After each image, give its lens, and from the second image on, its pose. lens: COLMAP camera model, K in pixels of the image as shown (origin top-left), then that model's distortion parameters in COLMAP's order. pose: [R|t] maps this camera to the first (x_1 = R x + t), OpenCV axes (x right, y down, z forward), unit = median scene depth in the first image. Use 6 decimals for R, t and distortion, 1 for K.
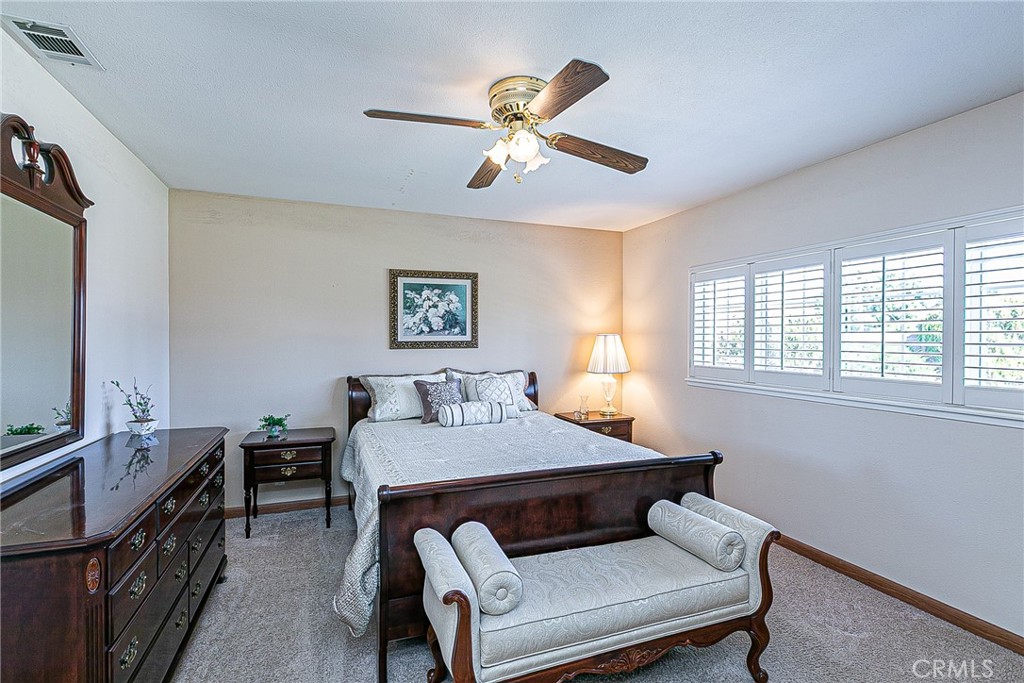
lens RADIAL K [[484.8, 0, 511.9], [0, 484.8, 350.1], [0, 0, 1]] dist [-0.002415, -0.000150]
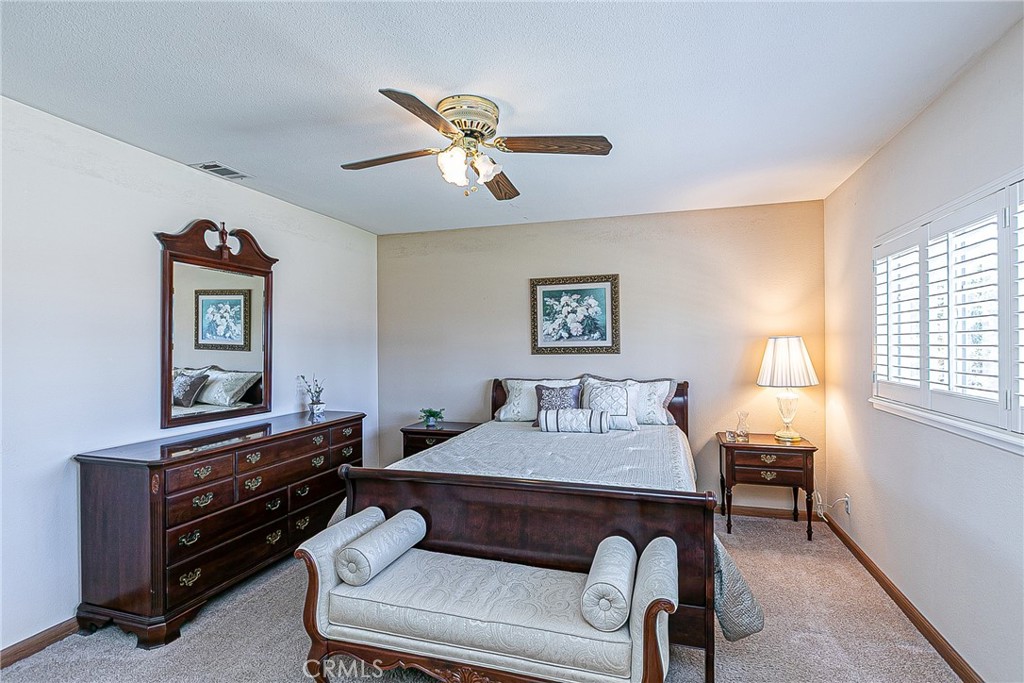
lens RADIAL K [[505.0, 0, 513.0], [0, 505.0, 346.2], [0, 0, 1]] dist [-0.004643, -0.000908]
pose [[0.786088, -0.006176, -0.618083, 0.388851], [-0.004408, 0.999869, -0.015597, -0.002672], [0.618098, 0.014985, 0.785958, 0.107667]]
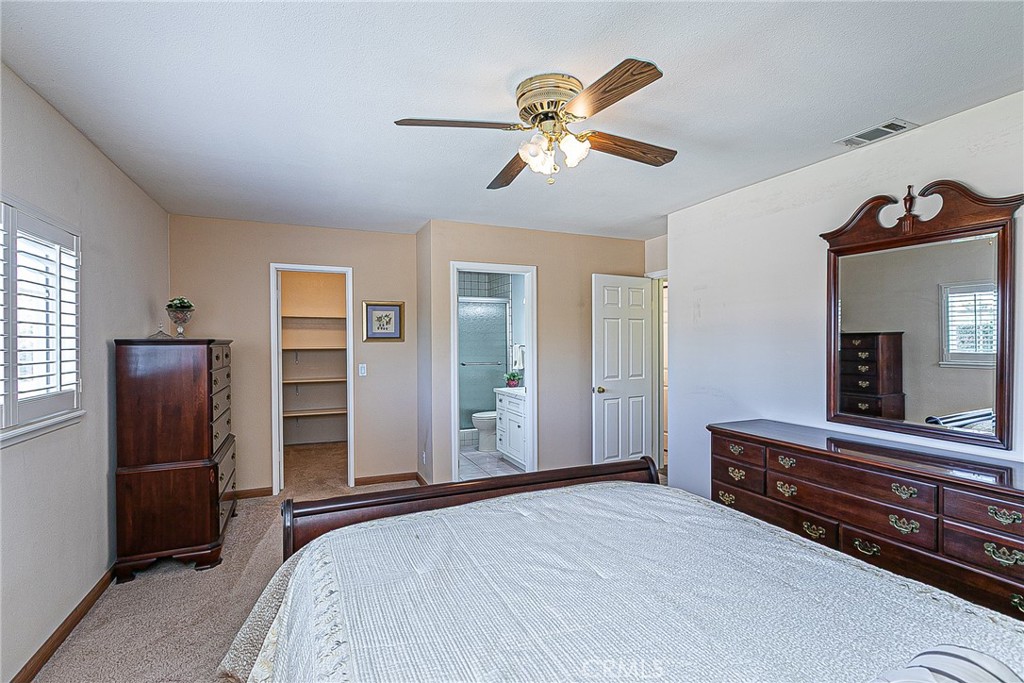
lens RADIAL K [[484.8, 0, 511.9], [0, 484.8, 350.1], [0, 0, 1]] dist [-0.002415, -0.000150]
pose [[-0.998896, 0.003375, -0.046856, 0.072702], [0.001573, 0.999260, 0.038441, -0.026768], [0.046951, 0.038324, -0.998162, 1.006585]]
